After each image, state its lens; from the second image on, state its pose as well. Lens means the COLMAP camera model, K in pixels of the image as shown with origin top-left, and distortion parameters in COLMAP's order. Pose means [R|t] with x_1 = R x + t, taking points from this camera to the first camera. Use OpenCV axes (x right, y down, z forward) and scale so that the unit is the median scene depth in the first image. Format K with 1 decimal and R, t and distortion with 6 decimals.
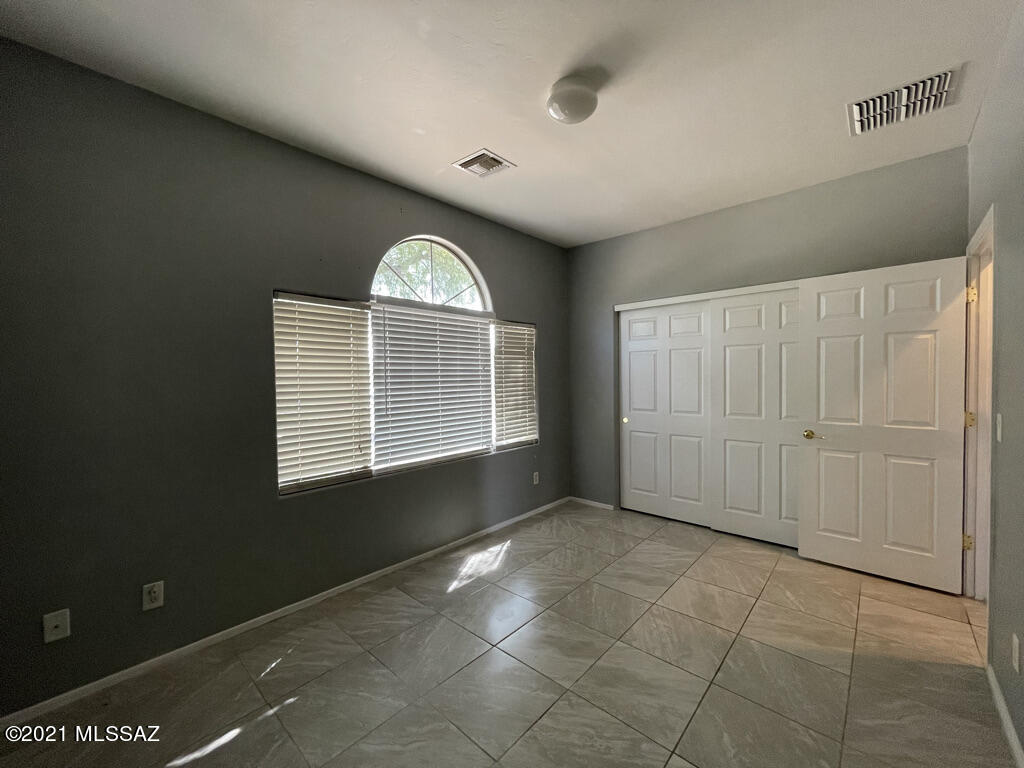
lens RADIAL K [[412.0, 0, 502.5], [0, 412.0, 384.0], [0, 0, 1]] dist [-0.002644, 0.000177]
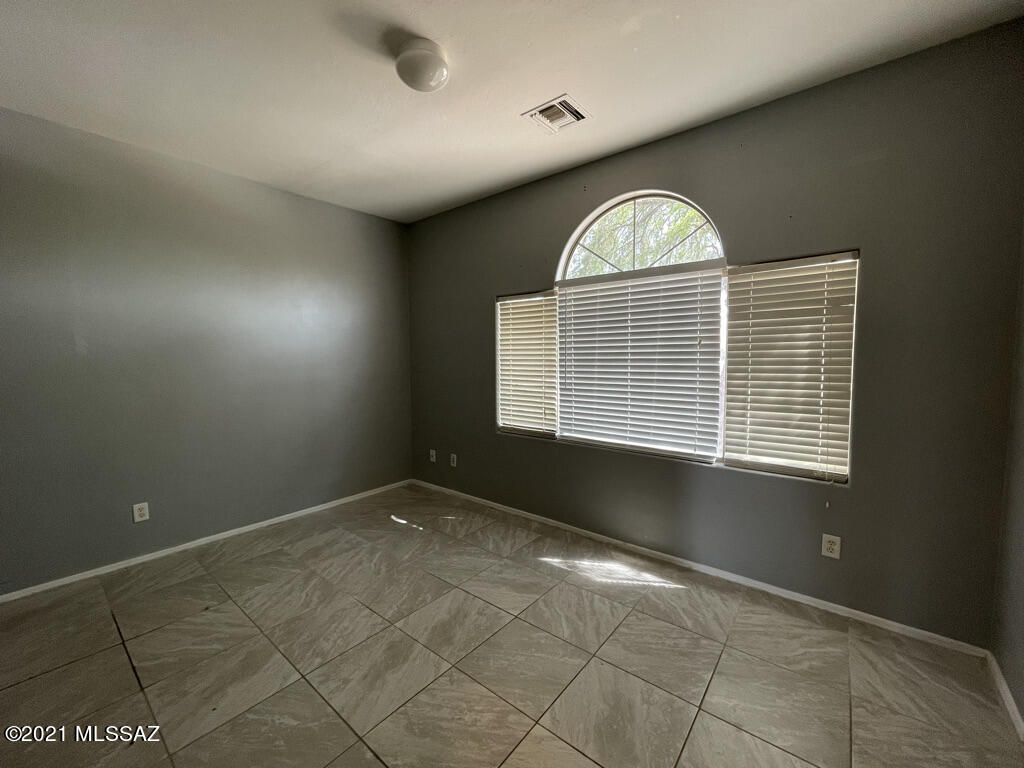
lens RADIAL K [[412.0, 0, 509.2], [0, 412.0, 383.8], [0, 0, 1]] dist [-0.002644, 0.000177]
pose [[0.061358, 0.079172, -0.994971, 0.747557], [-0.014060, 0.996819, 0.078452, -0.021377], [0.998017, 0.009176, 0.062276, 0.723832]]
